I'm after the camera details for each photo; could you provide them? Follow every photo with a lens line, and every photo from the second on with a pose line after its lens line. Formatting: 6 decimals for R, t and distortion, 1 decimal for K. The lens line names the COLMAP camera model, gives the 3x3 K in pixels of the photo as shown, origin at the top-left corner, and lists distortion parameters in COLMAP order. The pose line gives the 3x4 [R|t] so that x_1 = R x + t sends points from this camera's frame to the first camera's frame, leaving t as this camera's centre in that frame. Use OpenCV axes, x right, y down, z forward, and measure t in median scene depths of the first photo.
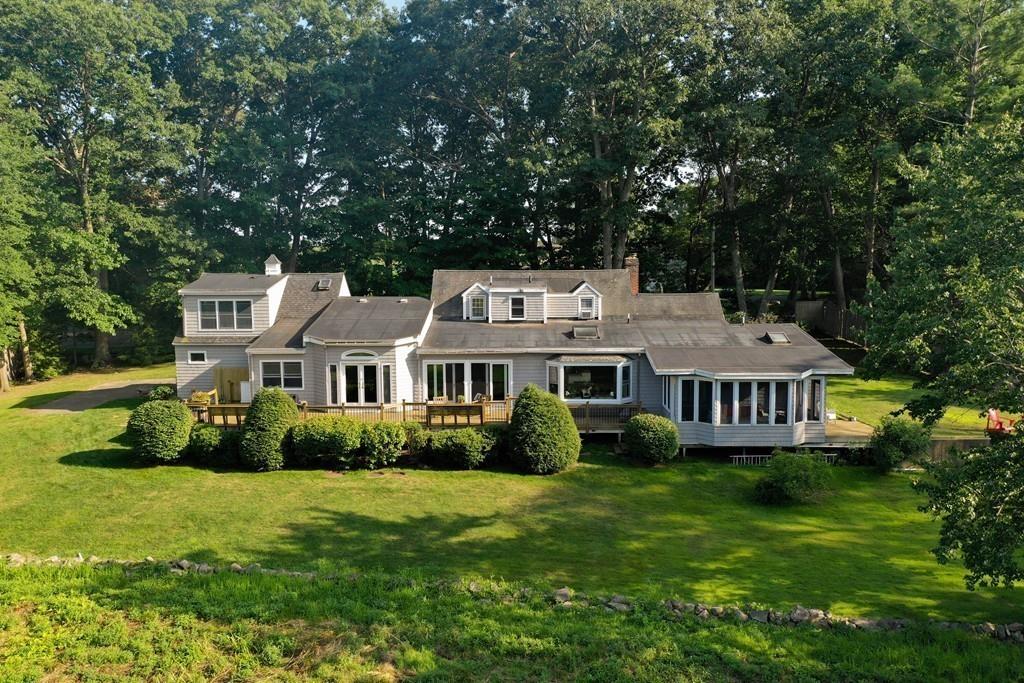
lens RADIAL K [[795.1, 0, 512.0], [0, 795.1, 341.5], [0, 0, 1]] dist [-0.002435, 0.001981]
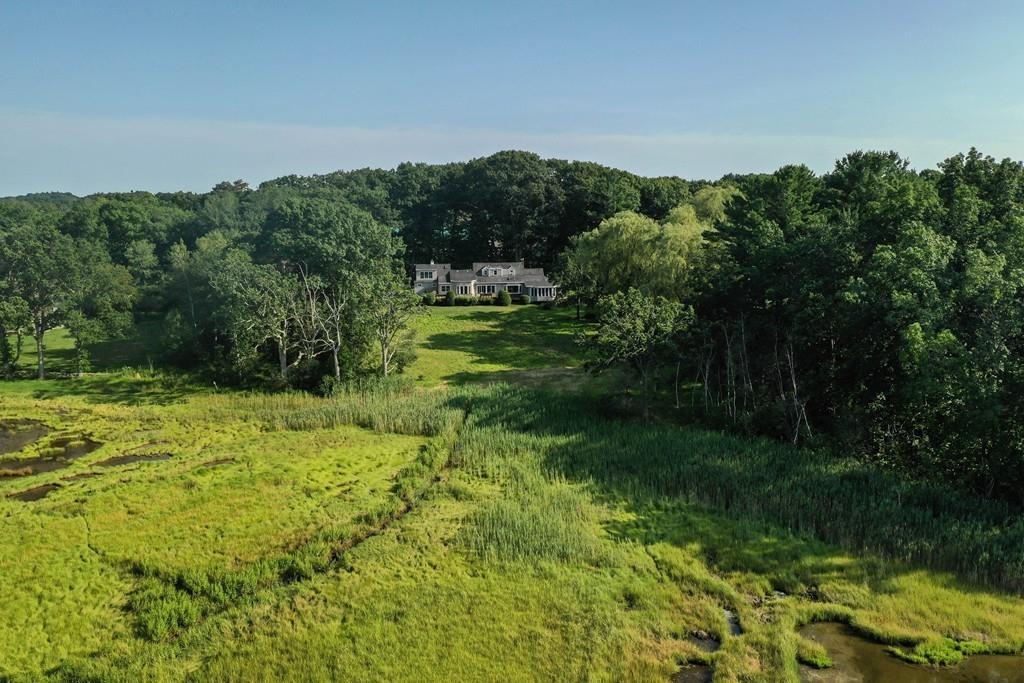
lens RADIAL K [[701.8, 0, 498.2], [0, 701.8, 337.4], [0, 0, 1]] dist [0.001267, 0.001402]
pose [[0.994931, -0.018260, 0.098888, -0.394644], [0.010001, 0.996468, 0.083377, -0.012259], [-0.100061, -0.081966, 0.991599, -3.057846]]
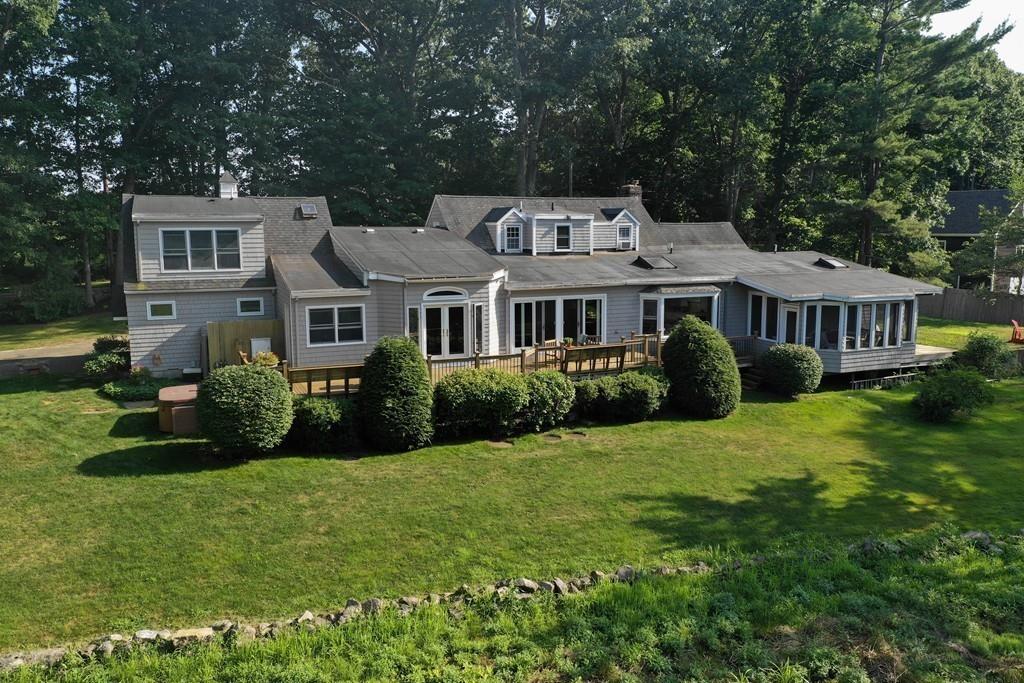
lens RADIAL K [[795.1, 0, 512.0], [0, 795.1, 341.5], [0, 0, 1]] dist [-0.002435, 0.001981]
pose [[0.914797, -0.058167, 0.399704, -0.438622], [0.038752, 0.997651, 0.056493, 0.021669], [-0.402051, -0.036191, 0.914902, 0.250933]]
